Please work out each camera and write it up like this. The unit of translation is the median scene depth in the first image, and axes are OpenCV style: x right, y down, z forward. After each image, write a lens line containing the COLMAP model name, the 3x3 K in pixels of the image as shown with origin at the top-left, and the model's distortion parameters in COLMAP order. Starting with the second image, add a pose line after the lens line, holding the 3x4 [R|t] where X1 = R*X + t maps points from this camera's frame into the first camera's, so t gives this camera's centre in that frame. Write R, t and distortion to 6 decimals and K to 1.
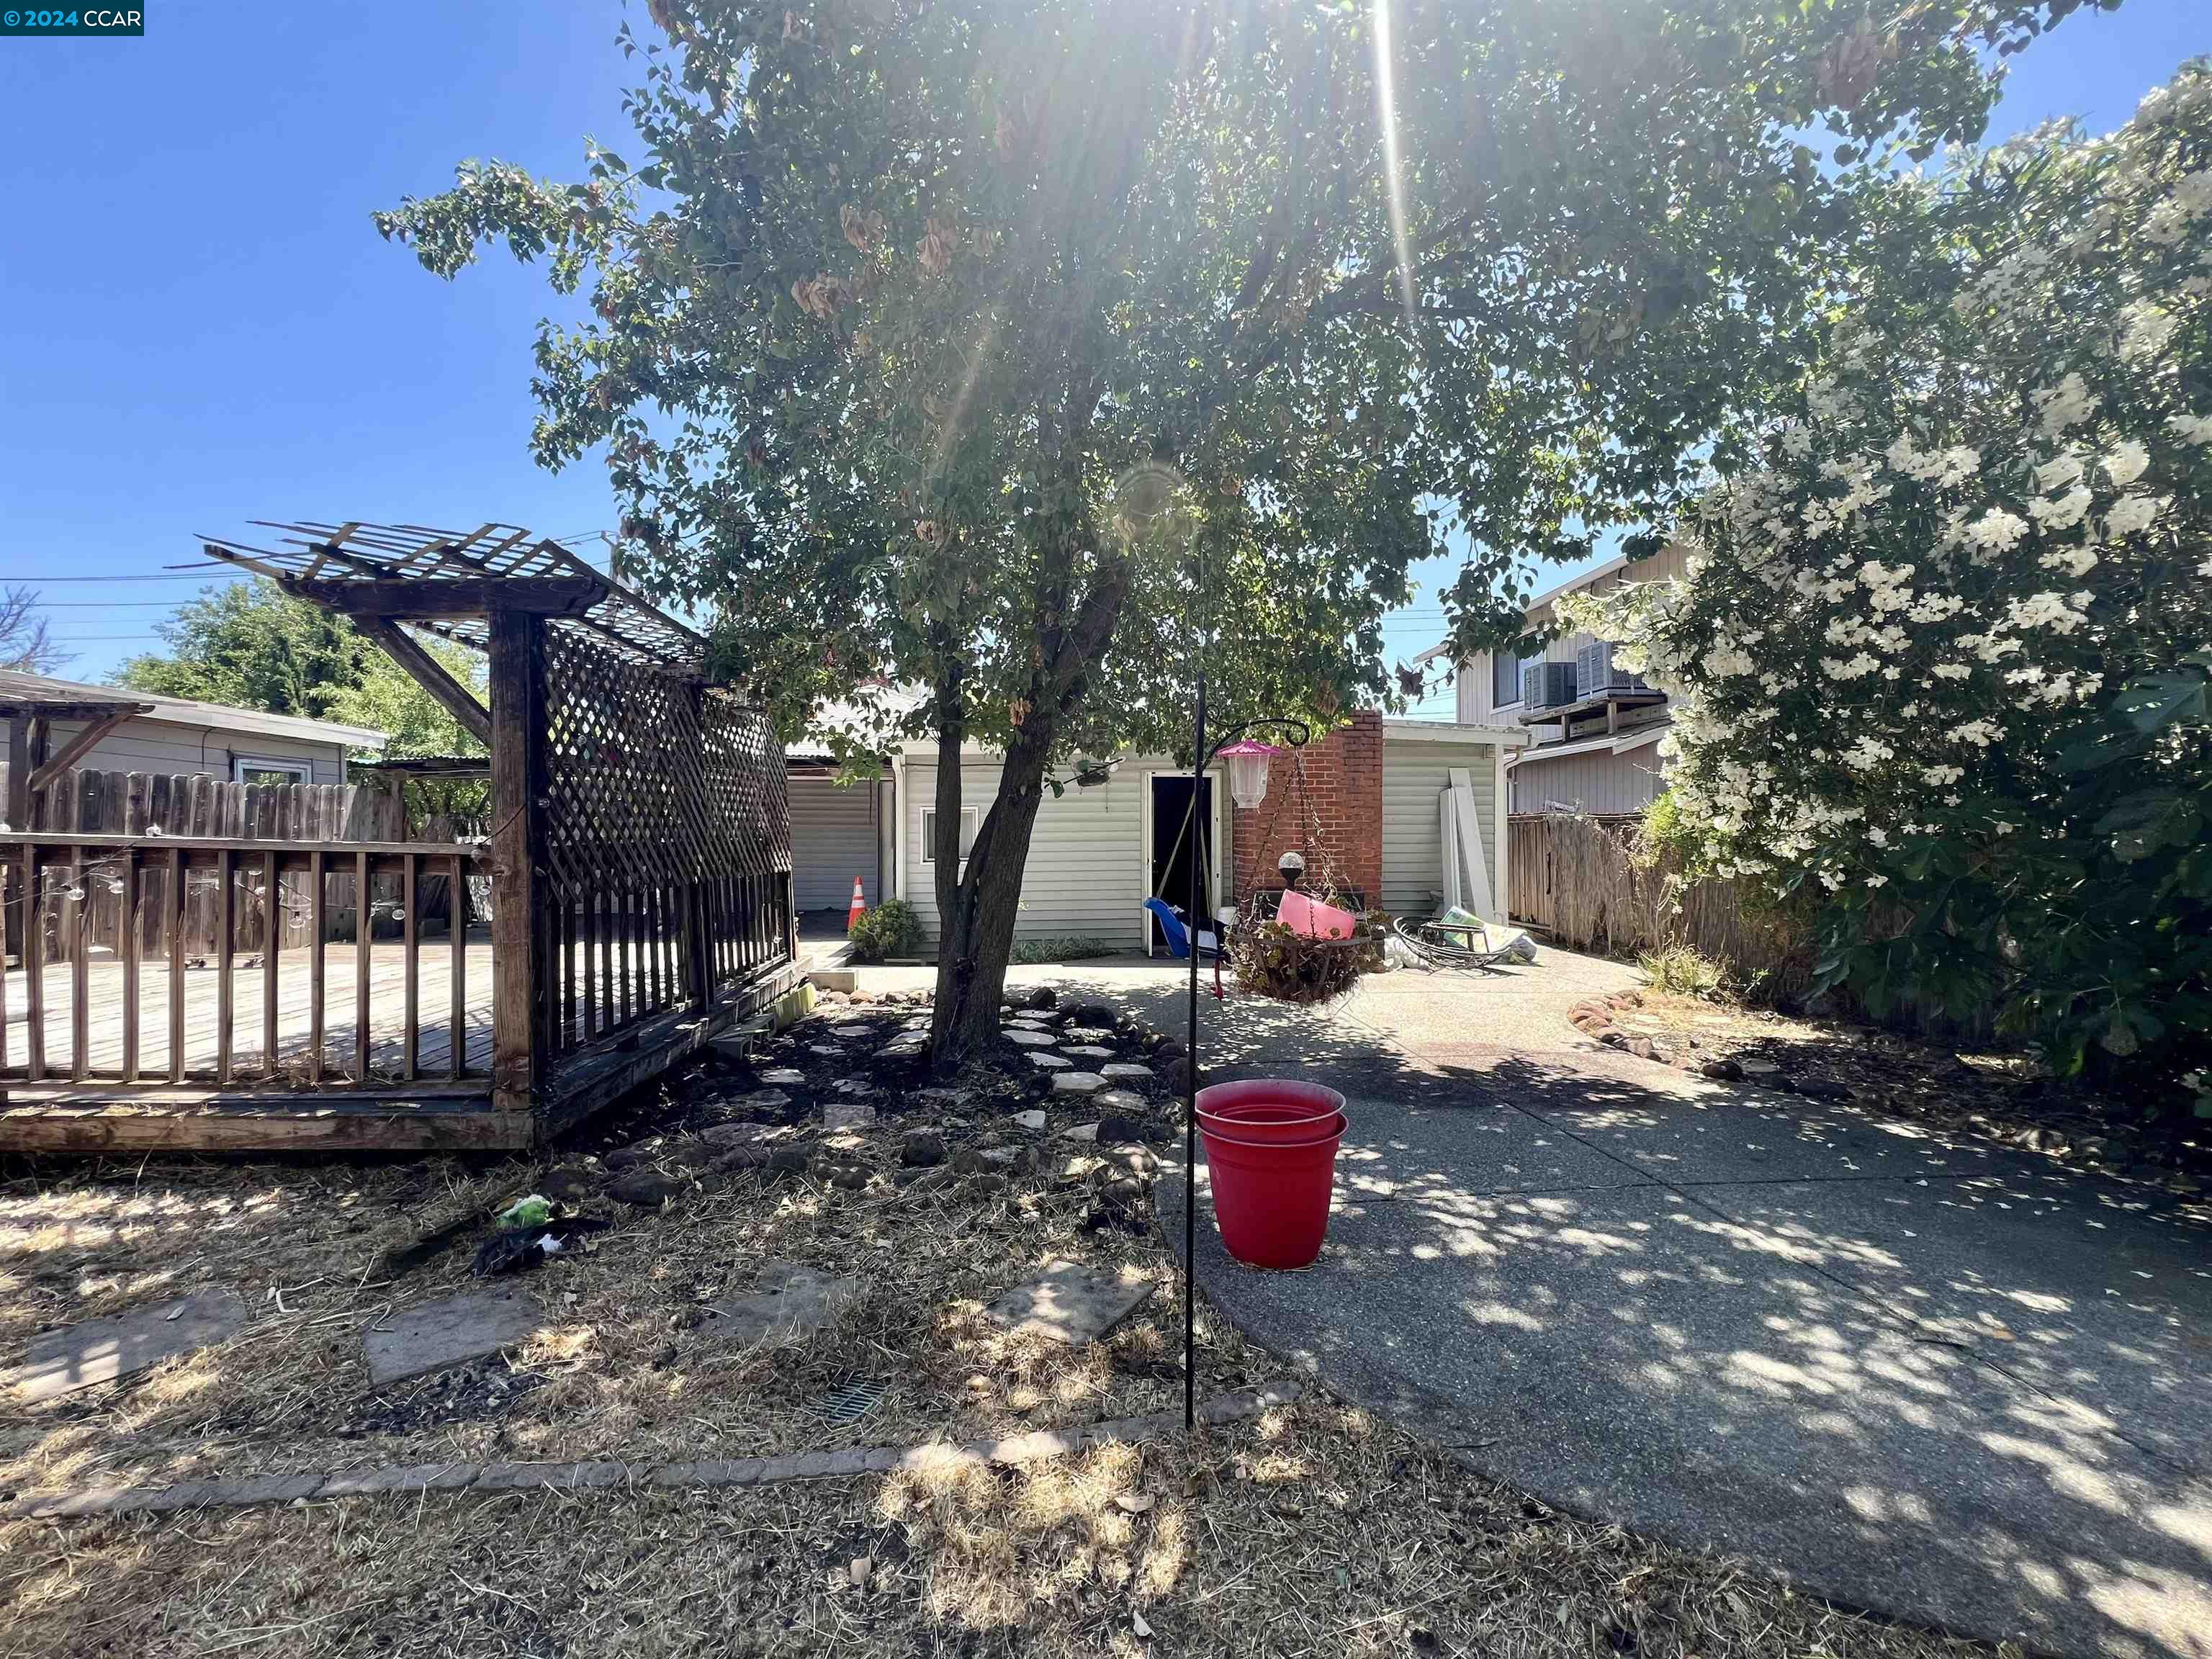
lens RADIAL K [[889.3, 0, 1104.5], [0, 889.3, 839.3], [0, 0, 1]] dist [-0.000413, -0.000069]
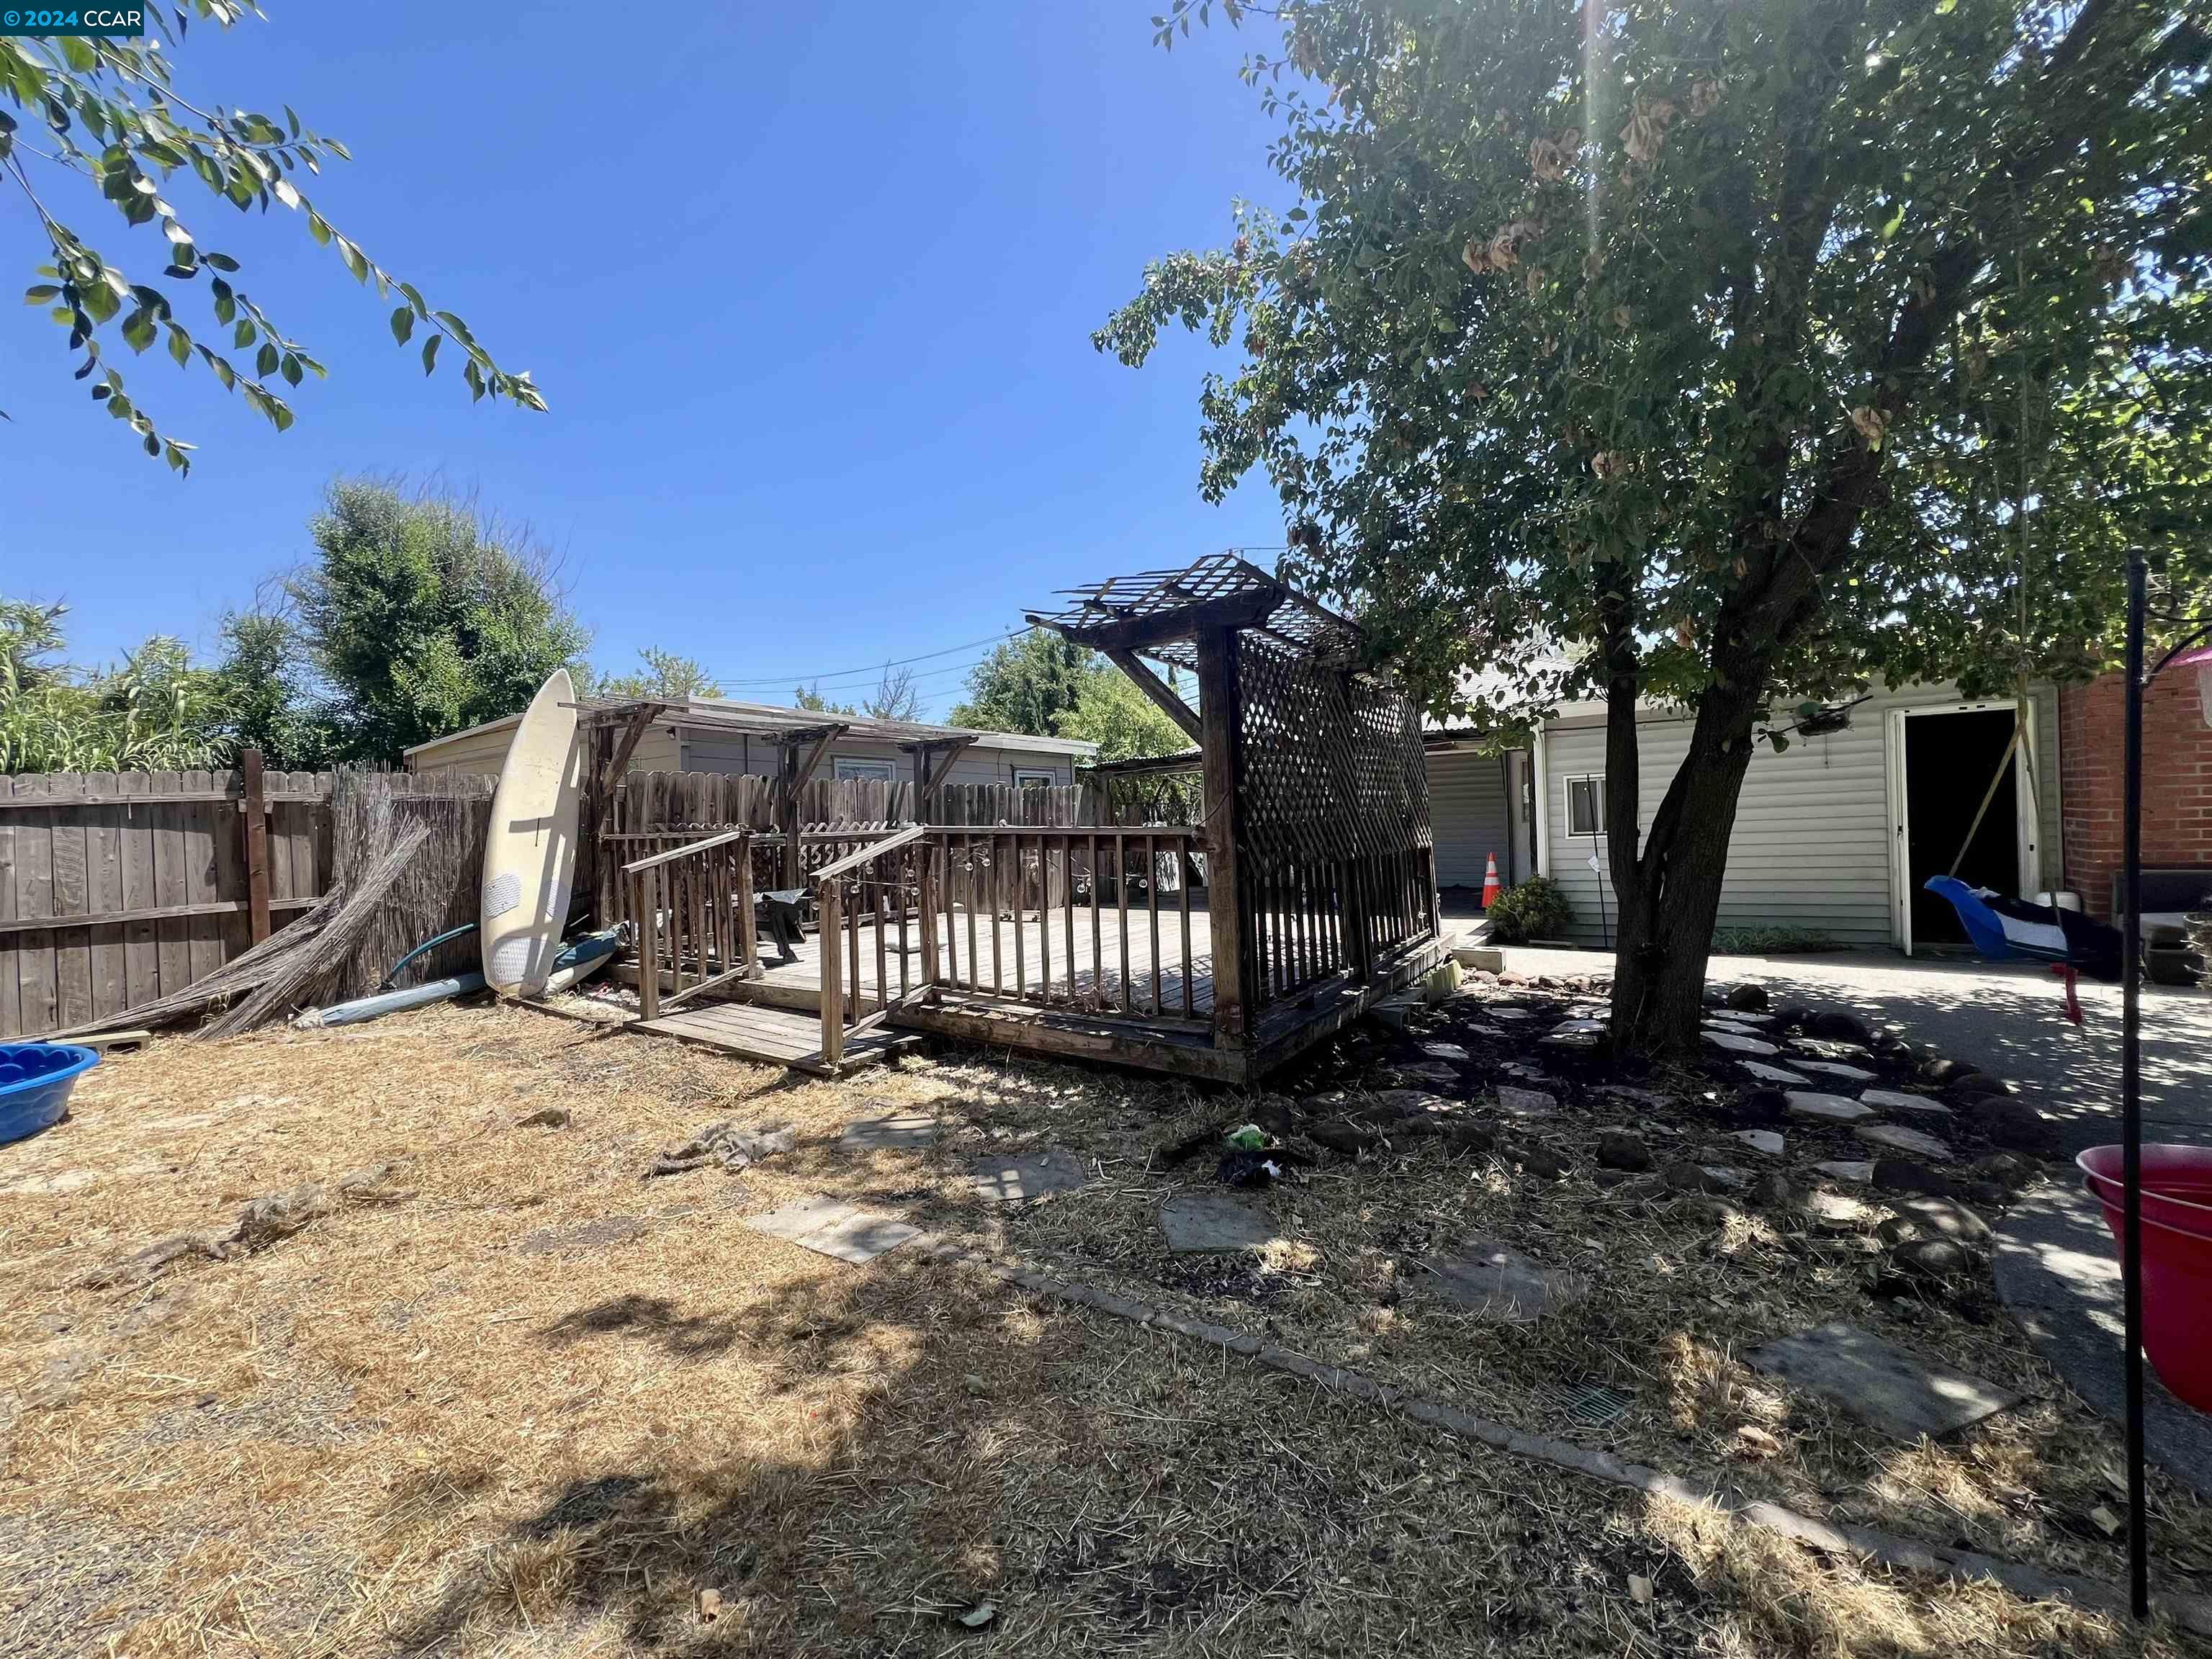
lens RADIAL K [[889.3, 0, 1101.5], [0, 889.3, 835.4], [0, 0, 1]] dist [-0.000413, -0.000069]
pose [[0.788863, -0.018952, -0.614277, -0.050665], [0.032070, 0.999432, 0.010349, 0.001117], [0.613732, -0.027864, 0.789023, -0.024133]]
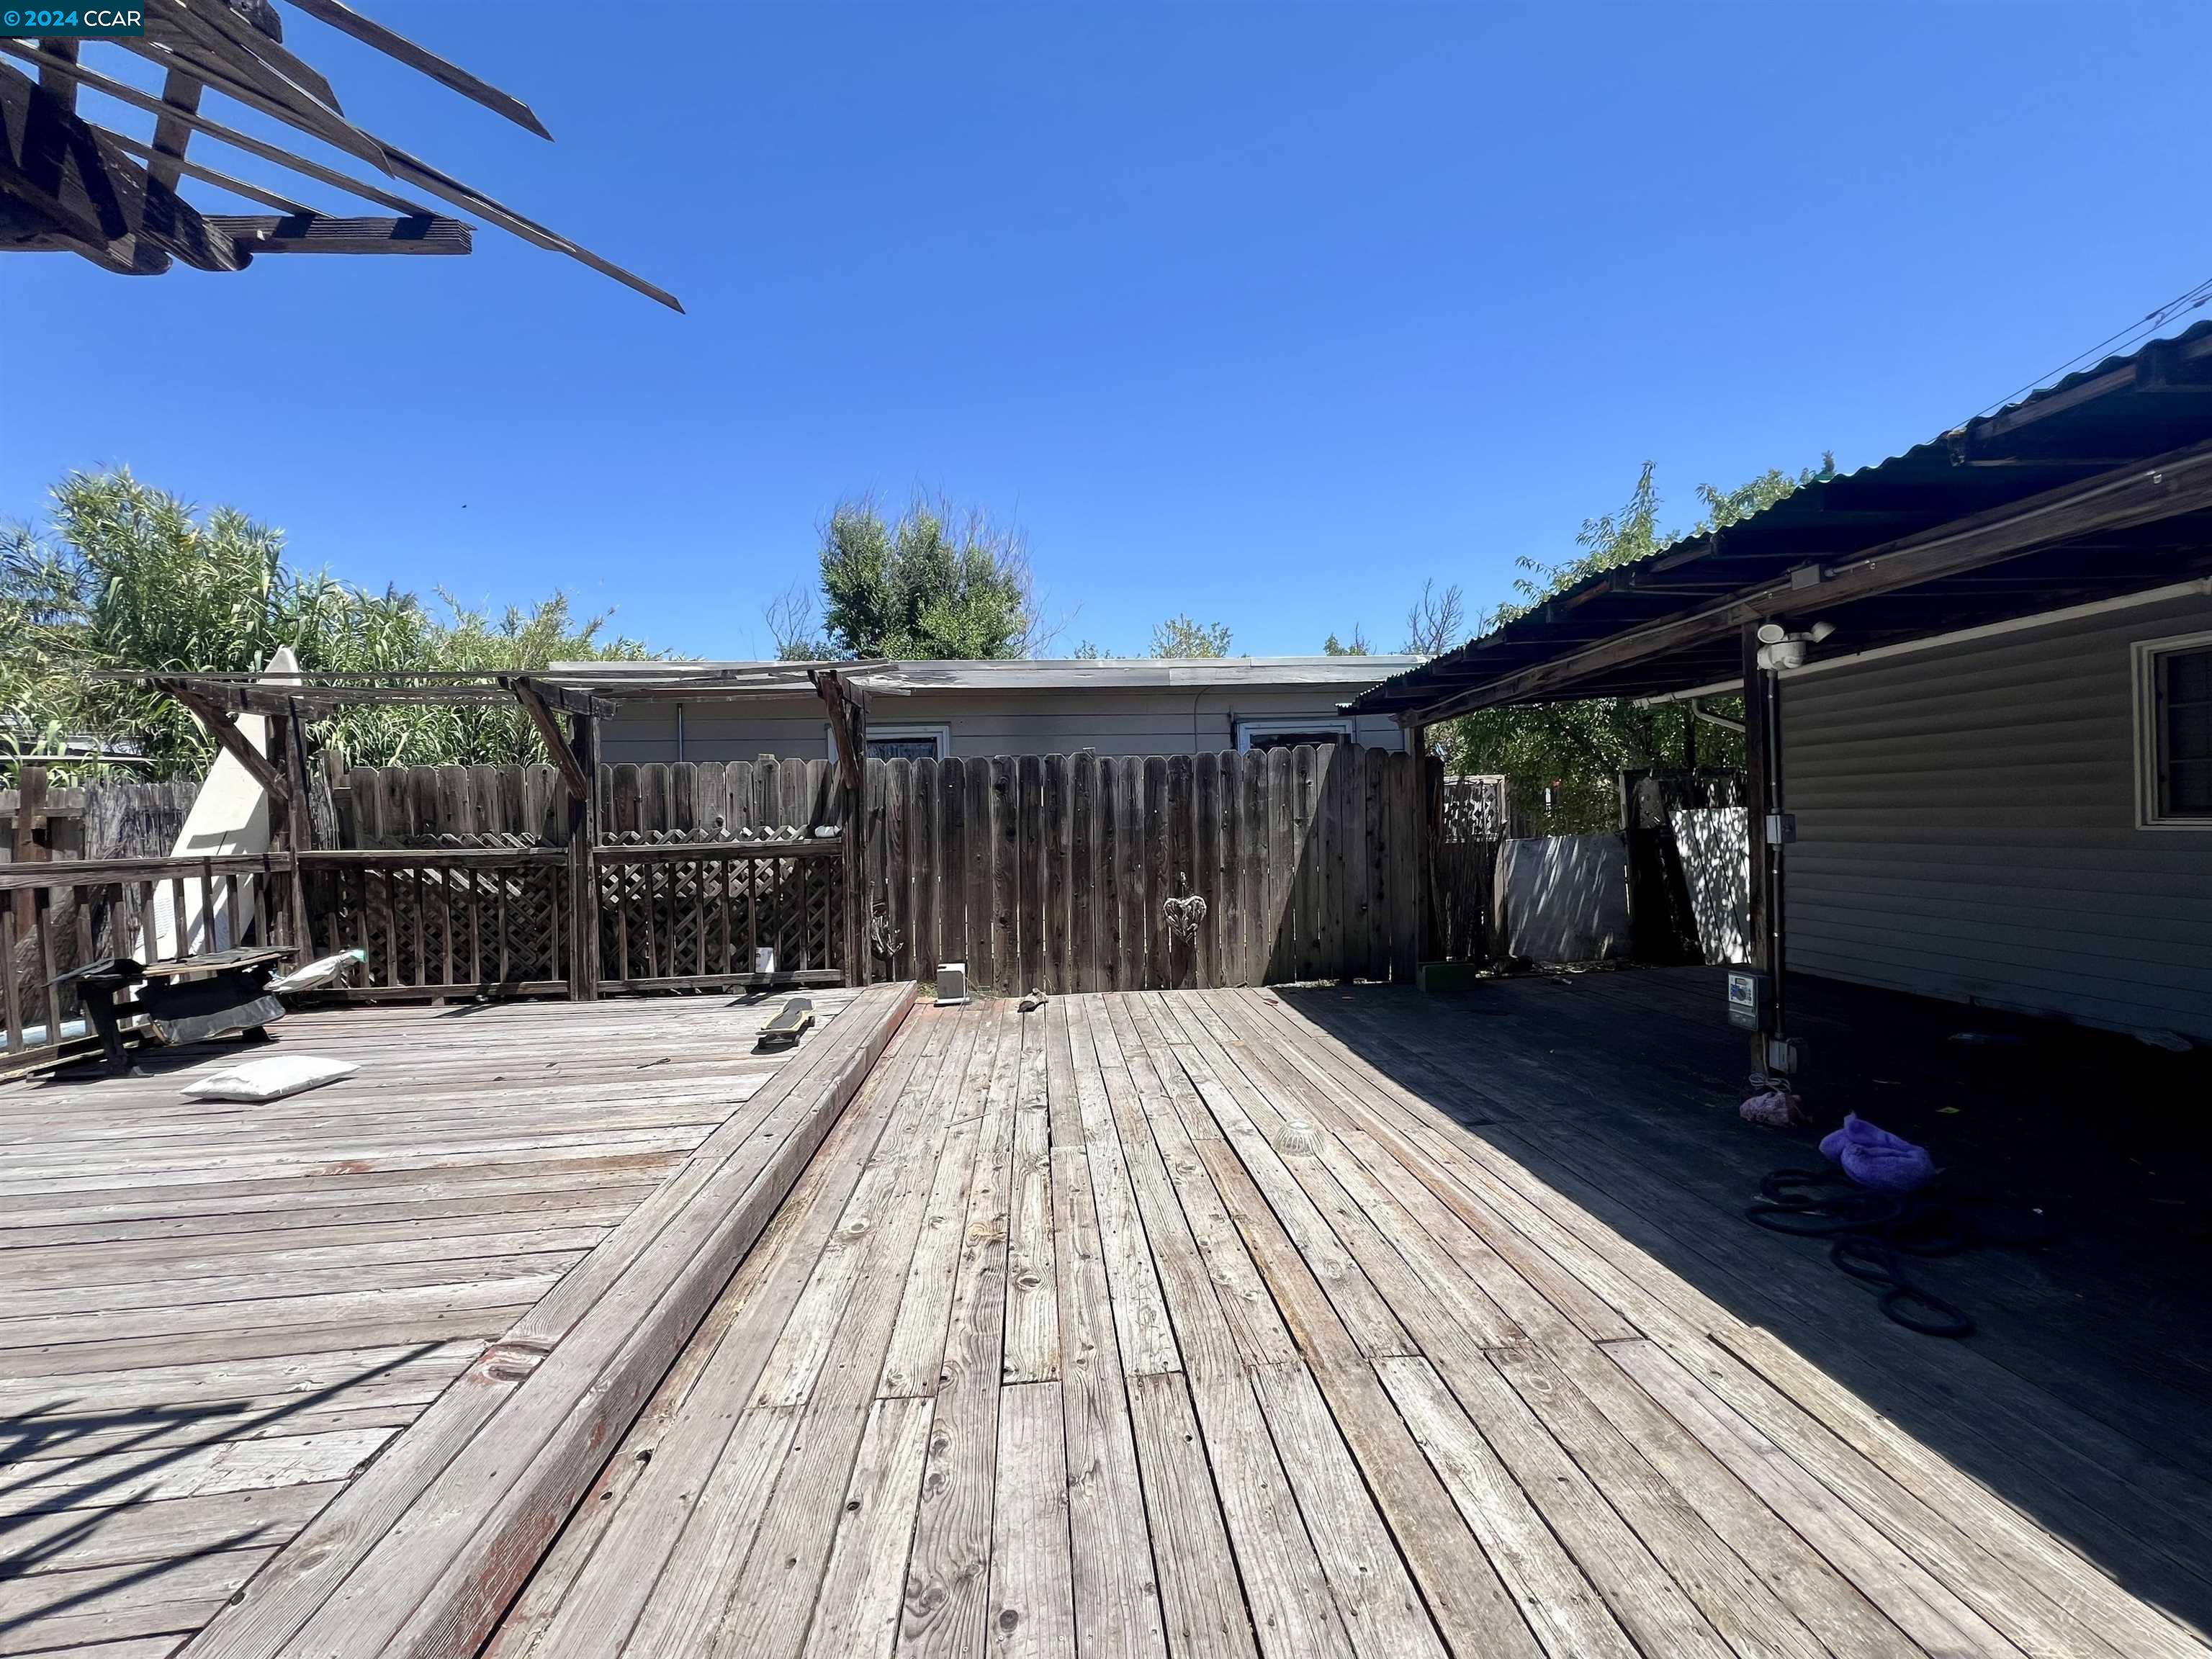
lens RADIAL K [[889.3, 0, 1109.0], [0, 889.3, 832.7], [0, 0, 1]] dist [-0.000413, -0.000069]
pose [[0.039527, -0.009471, -0.999174, -0.459736], [0.032296, 0.999445, -0.008196, 0.009593], [0.998696, -0.031945, 0.039811, 1.810907]]
